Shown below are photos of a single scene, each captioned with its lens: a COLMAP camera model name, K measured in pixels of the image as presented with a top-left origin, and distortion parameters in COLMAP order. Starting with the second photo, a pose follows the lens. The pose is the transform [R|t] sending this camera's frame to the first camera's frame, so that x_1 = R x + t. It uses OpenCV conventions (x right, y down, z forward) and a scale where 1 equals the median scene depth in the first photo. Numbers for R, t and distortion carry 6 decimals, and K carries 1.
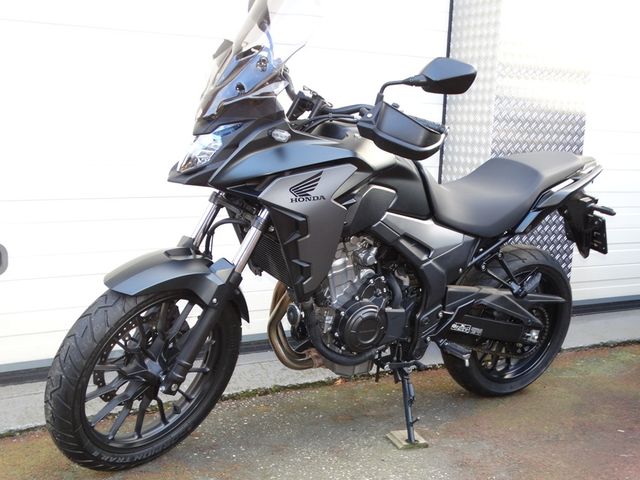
lens RADIAL K [[789.2, 0, 320.0], [0, 789.2, 240.0], [0, 0, 1]] dist [0.005637, -0.019857]
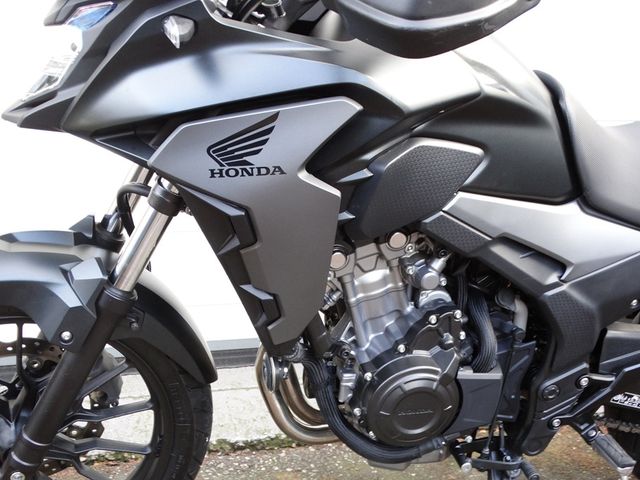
lens RADIAL K [[829.5, 0, 320.0], [0, 829.5, 240.0], [0, 0, 1]] dist [0.020406, 0.009564]
pose [[0.950613, 0.091384, -0.296623, 0.151113], [-0.049775, 0.988190, 0.144922, -0.073595], [0.306363, -0.123000, 0.943935, 0.470883]]
